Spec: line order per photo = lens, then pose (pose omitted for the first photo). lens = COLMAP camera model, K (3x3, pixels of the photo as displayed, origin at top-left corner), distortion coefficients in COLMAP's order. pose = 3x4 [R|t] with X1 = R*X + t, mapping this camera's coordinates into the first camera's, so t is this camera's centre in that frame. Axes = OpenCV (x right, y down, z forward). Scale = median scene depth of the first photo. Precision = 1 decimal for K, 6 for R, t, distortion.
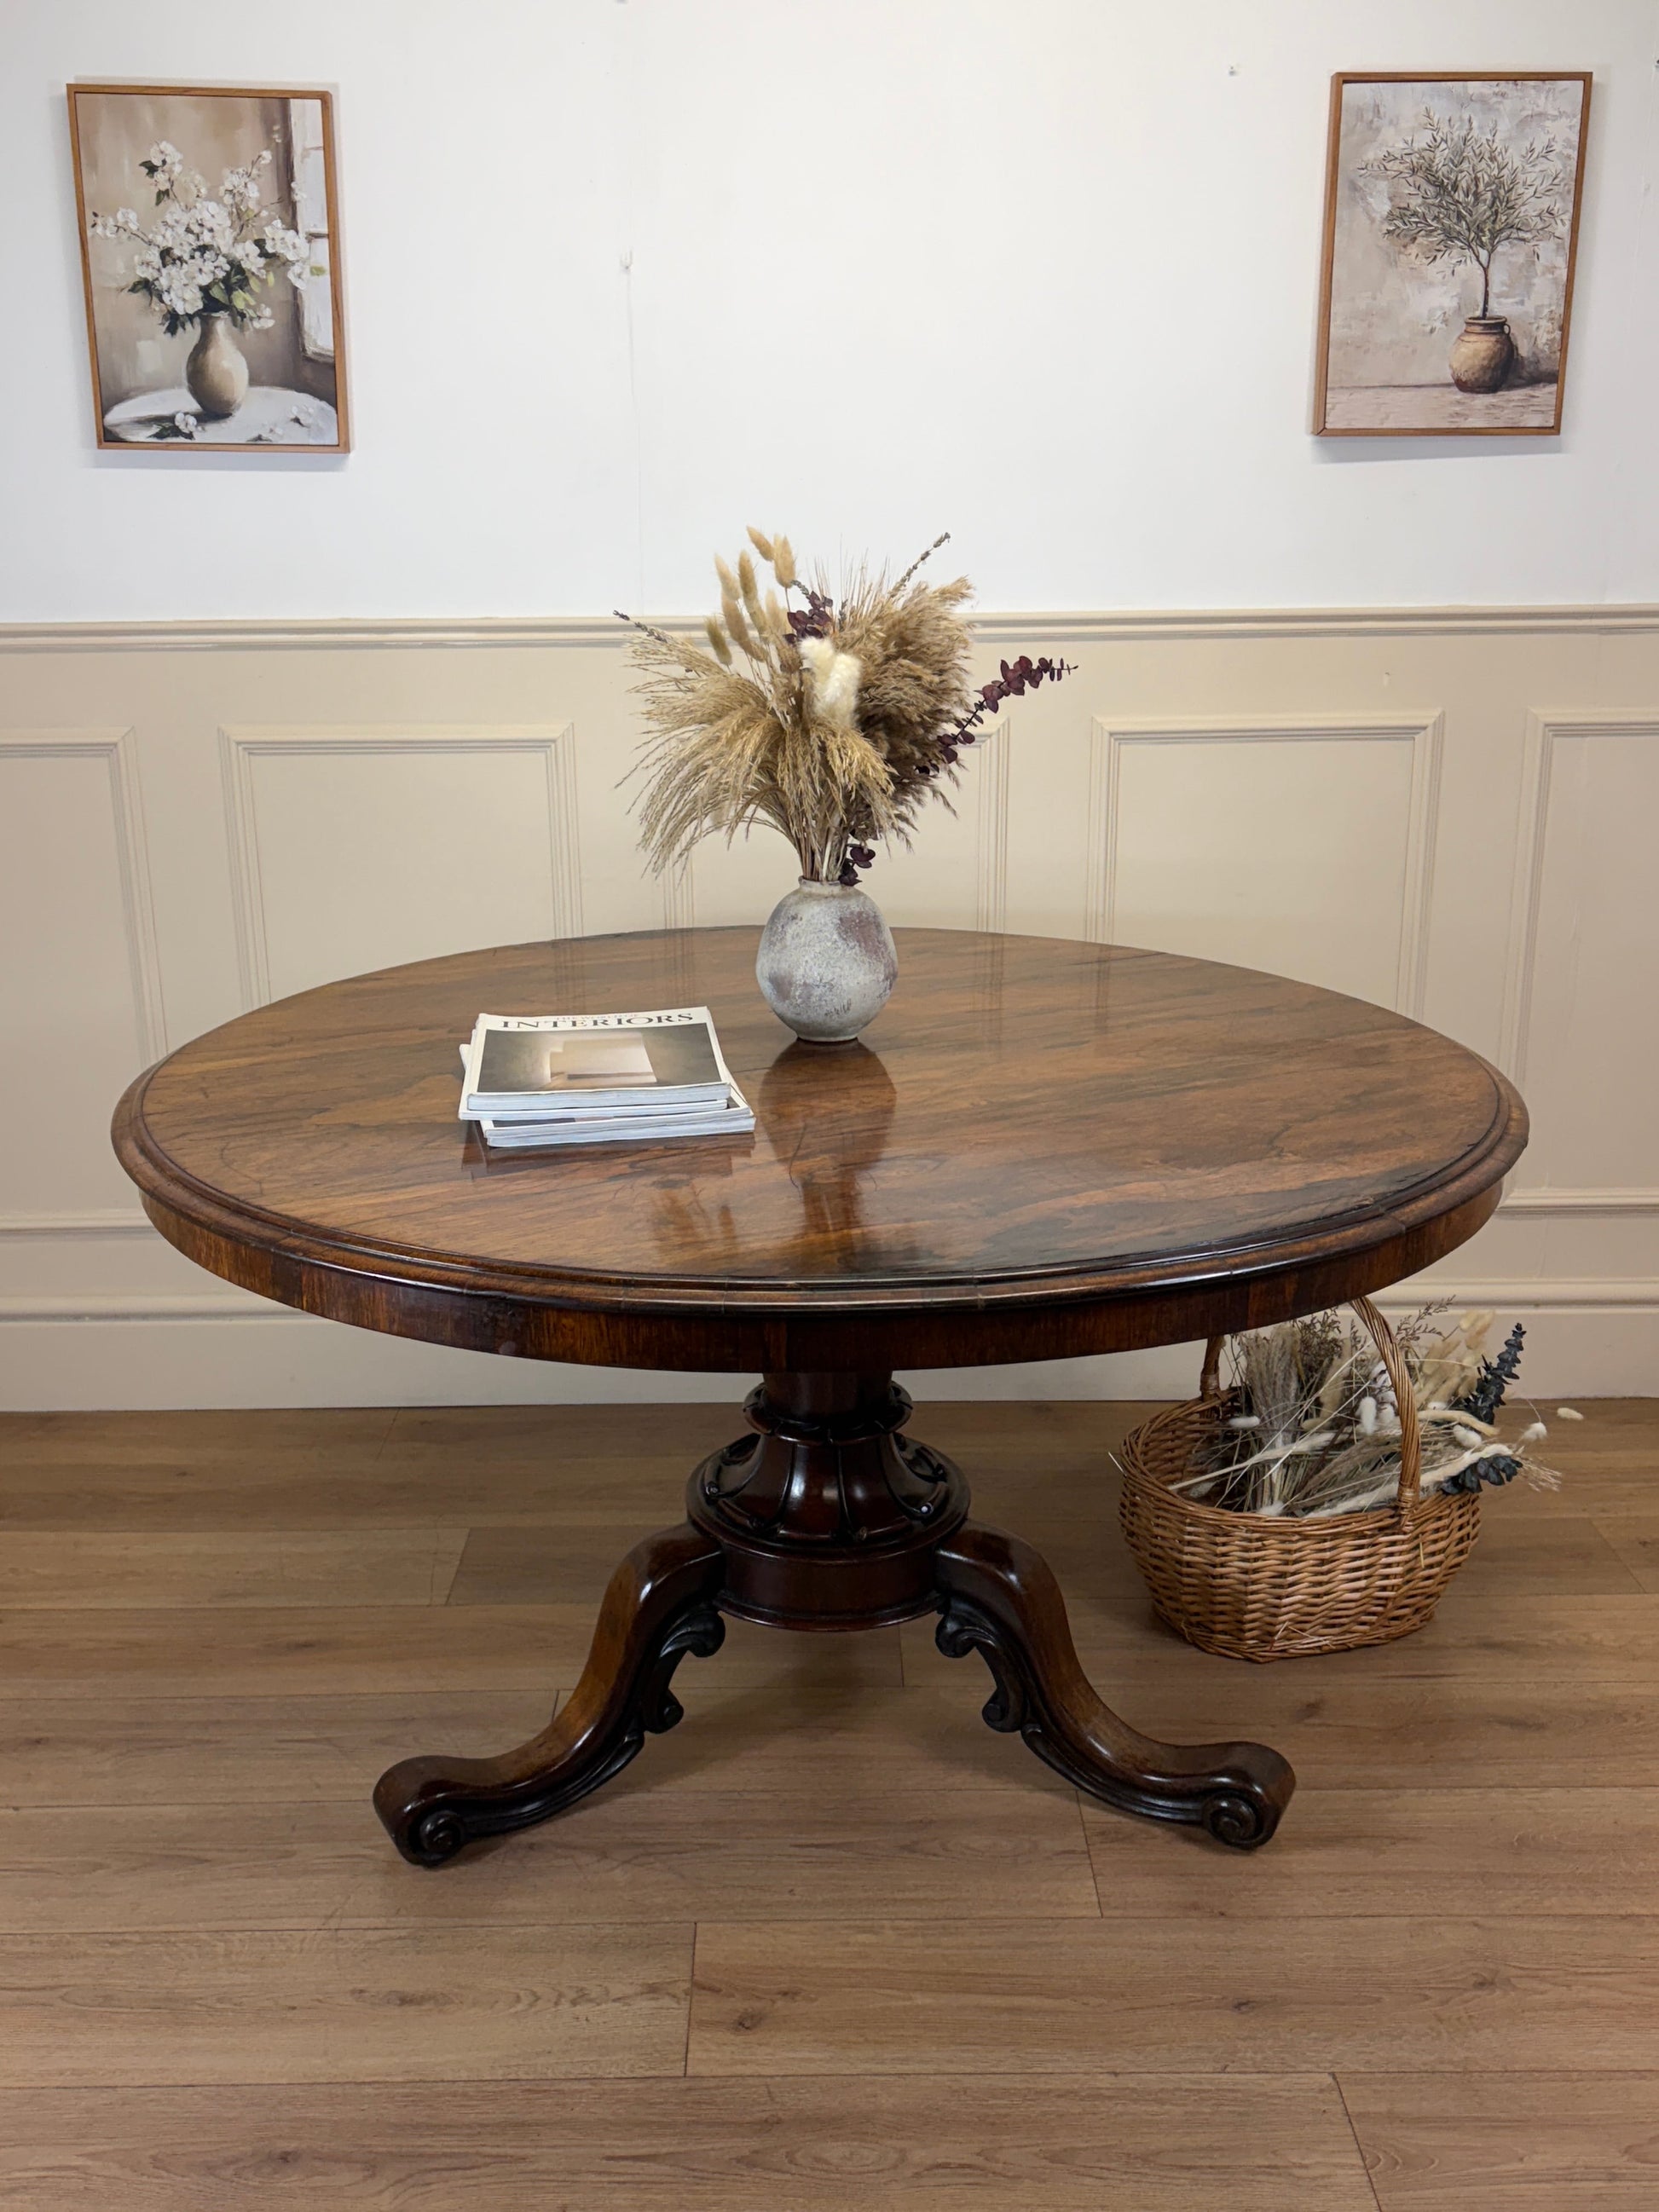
lens RADIAL K [[2145.7, 0, 823.3], [0, 2145.7, 1106.2], [0, 0, 1]] dist [0.045720, 0.000000]
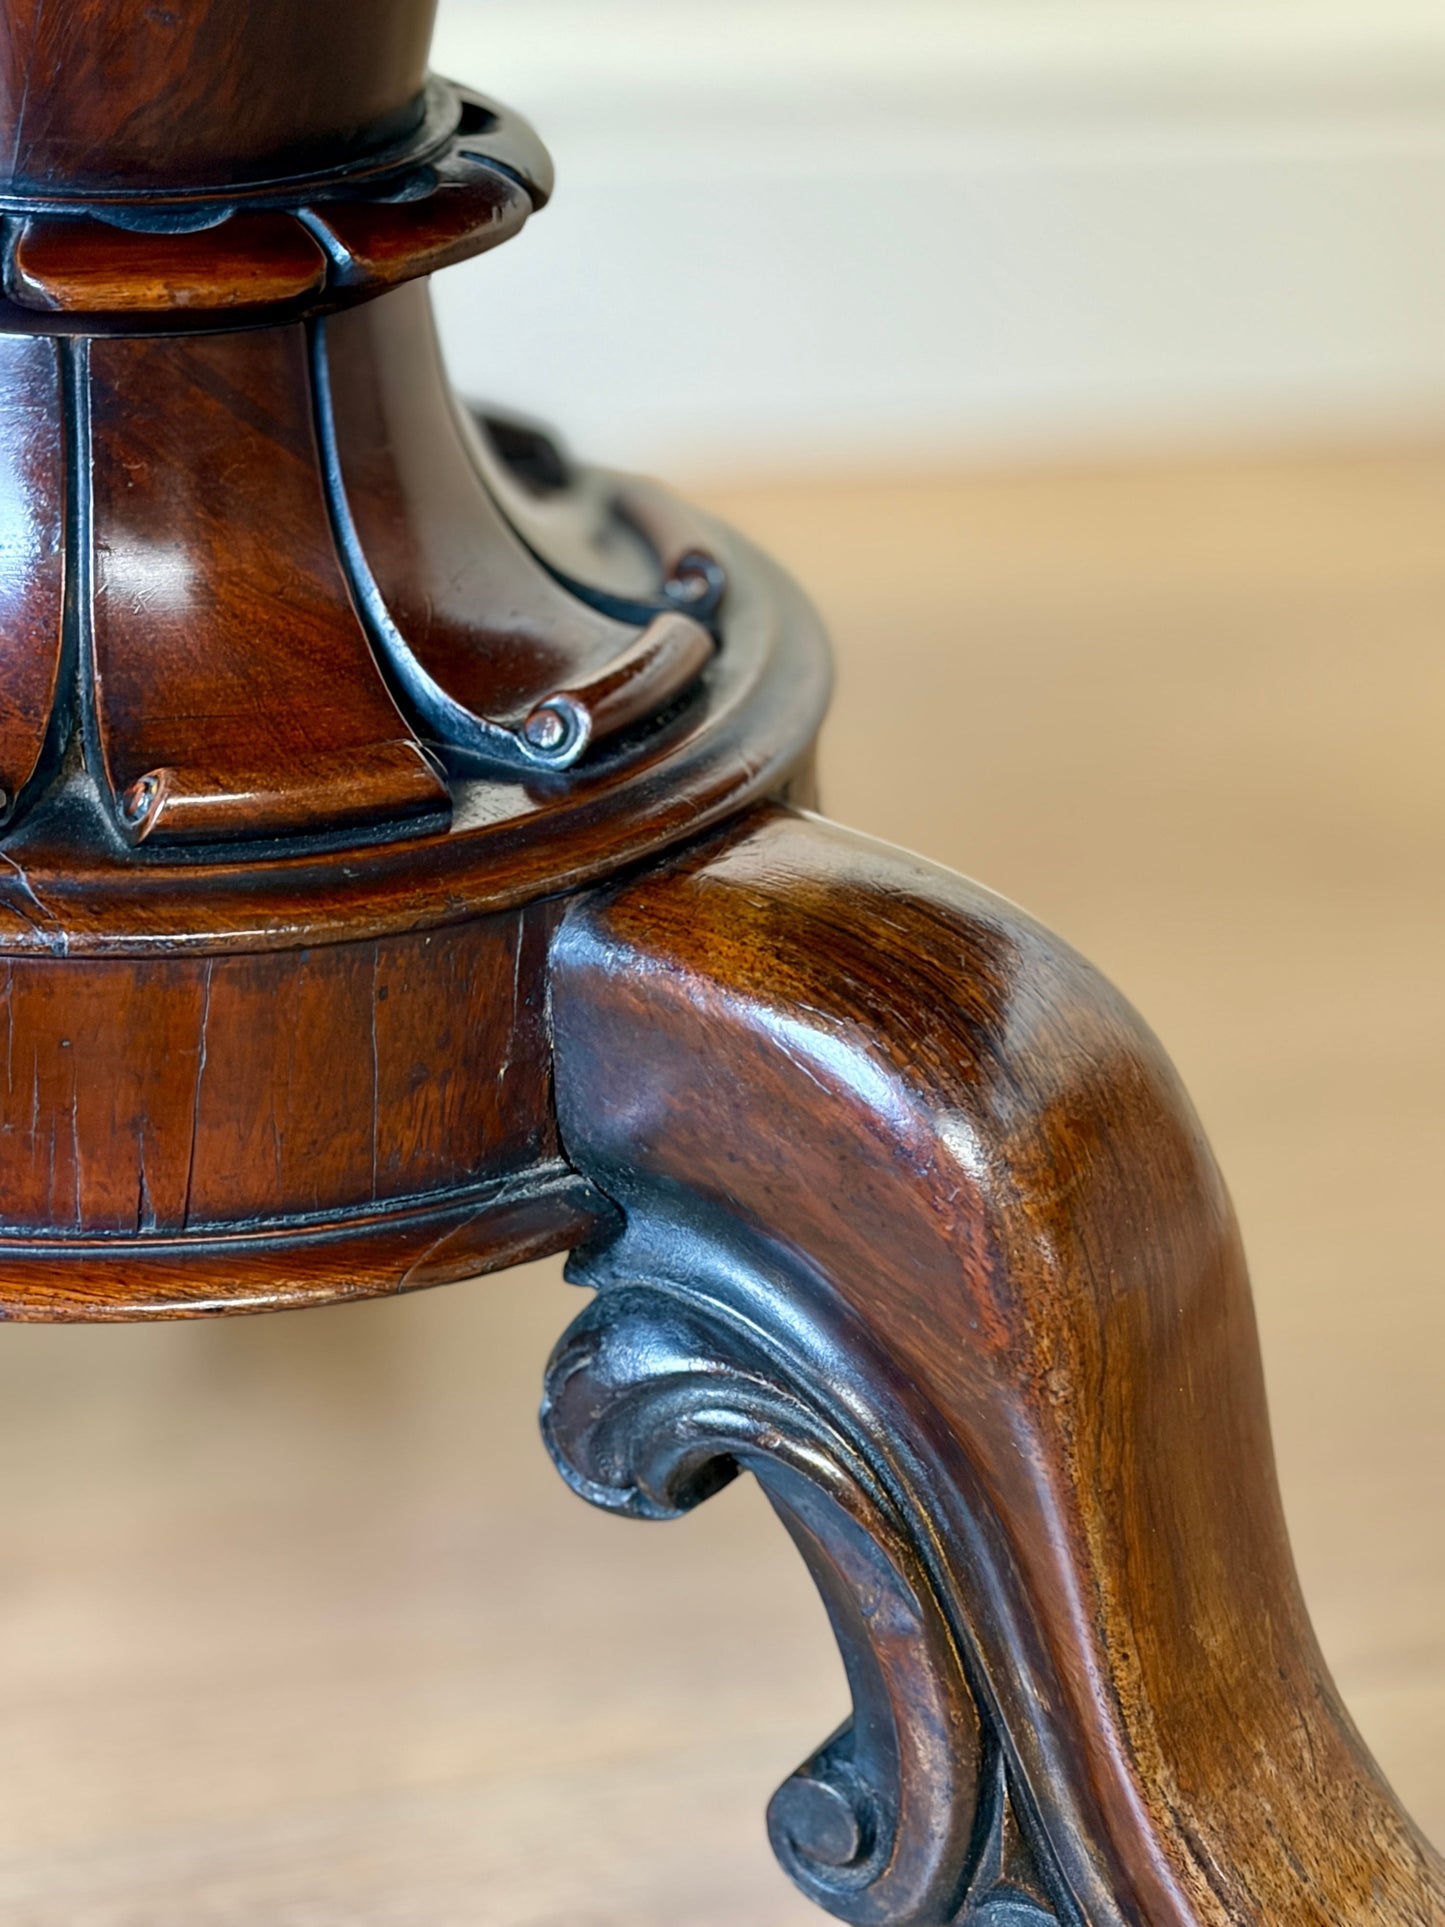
lens RADIAL K [[4604.8, 0, 684.2], [0, 4604.8, 976.5], [0, 0, 1]] dist [0.238478, 0.000000]
pose [[0.993422, 0.088551, -0.072608, 0.092363], [-0.077992, 0.987468, 0.137204, 0.158233], [0.083848, -0.130639, 0.987878, 0.626501]]
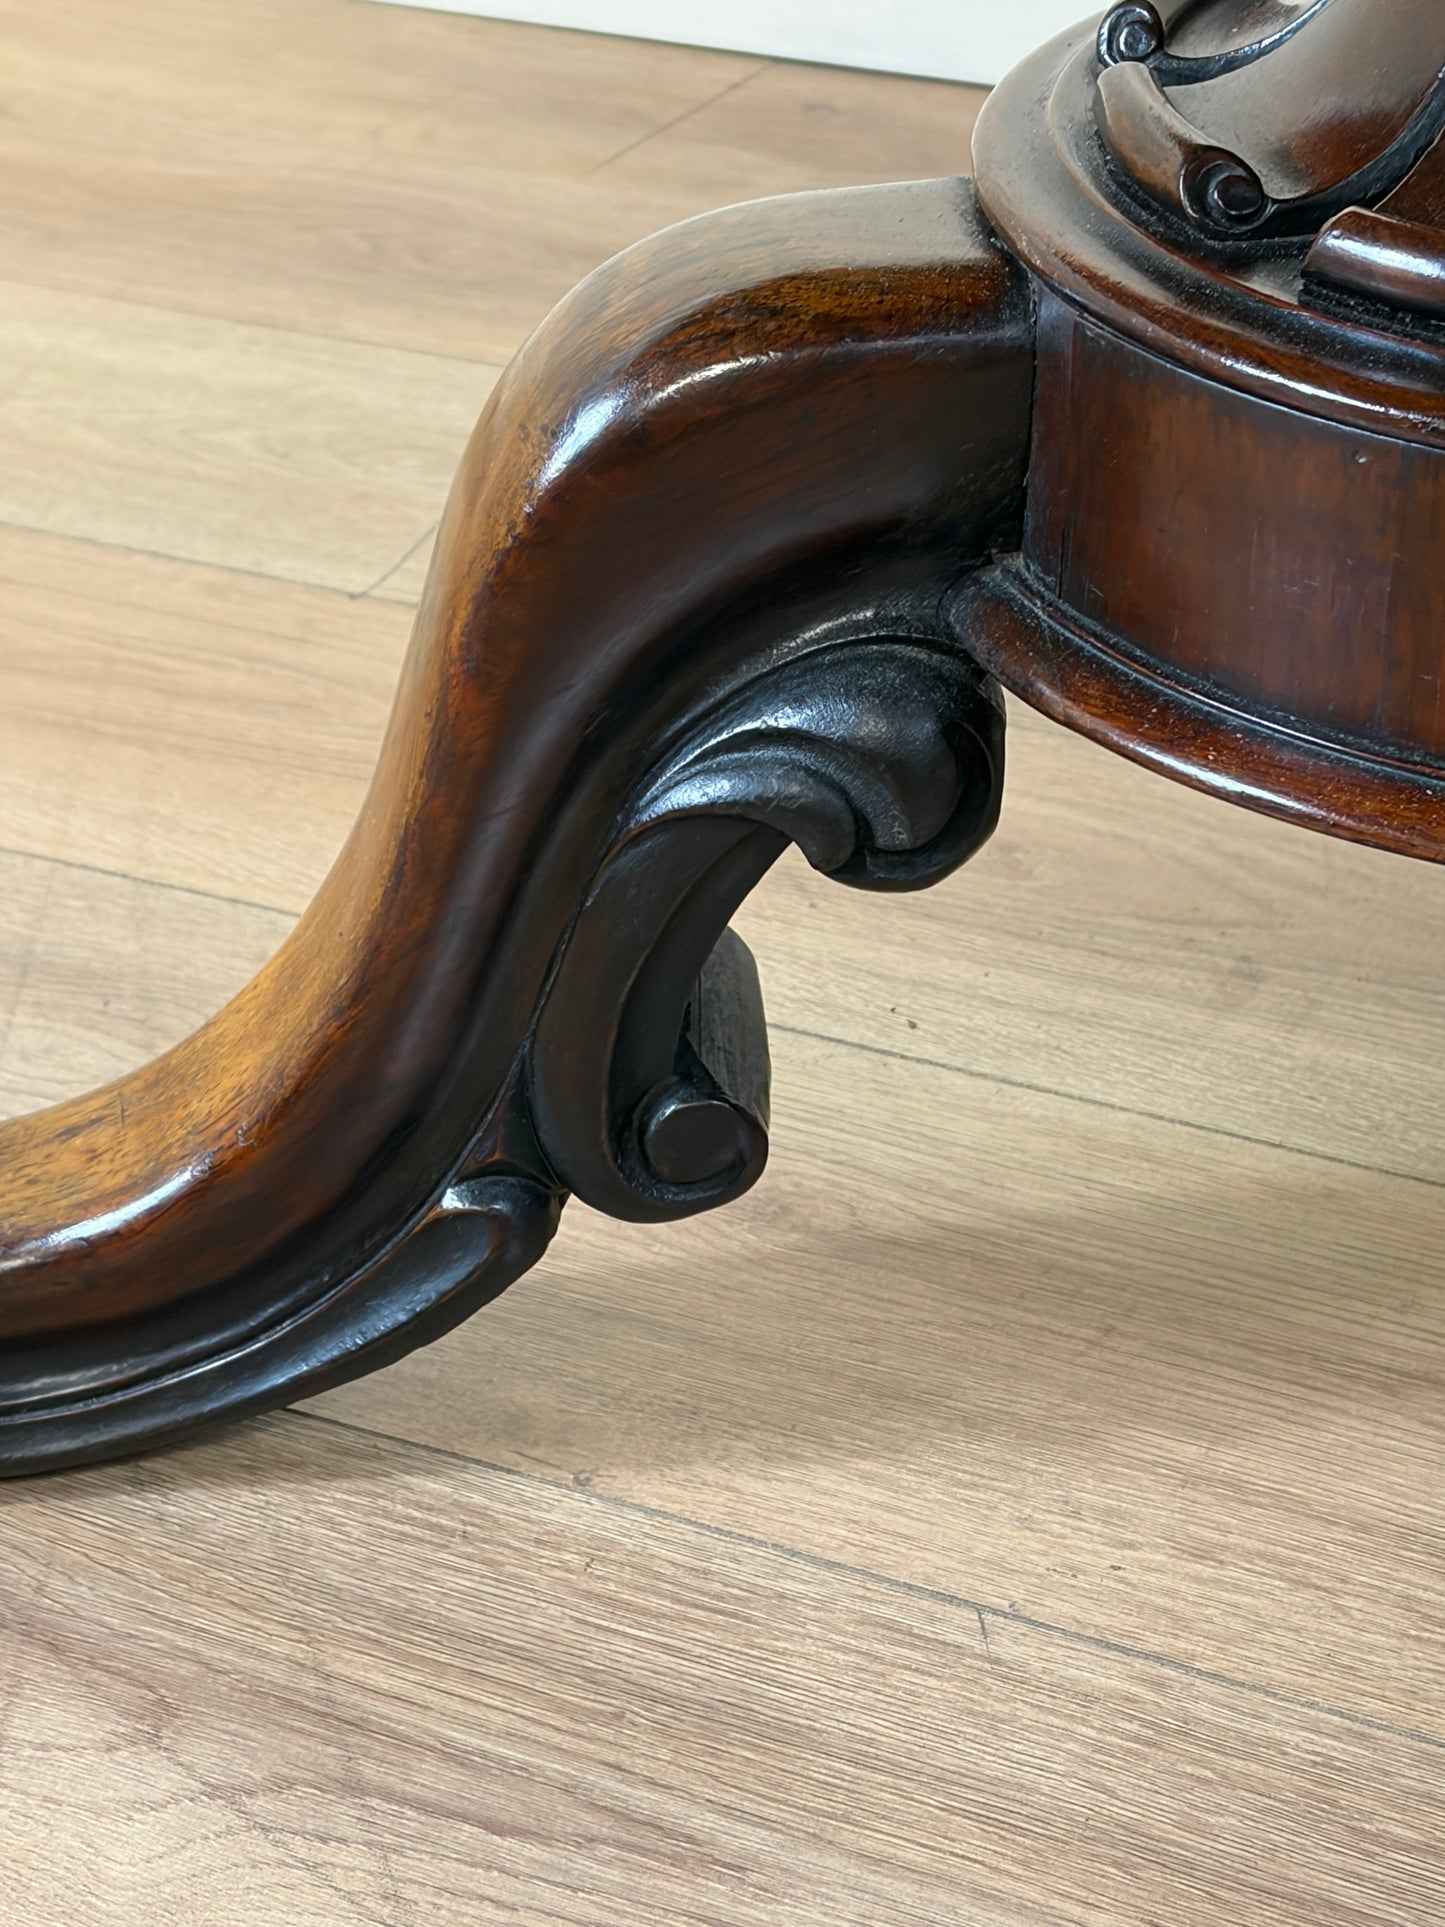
lens RADIAL K [[4268.2, 0, 737.2], [0, 4268.2, 968.3], [0, 0, 1]] dist [0.222187, 0.000000]
pose [[0.891031, 0.214074, -0.400295, 0.084937], [-0.126332, 0.963923, 0.234292, 0.181550], [0.436009, -0.158191, 0.885930, 0.682105]]
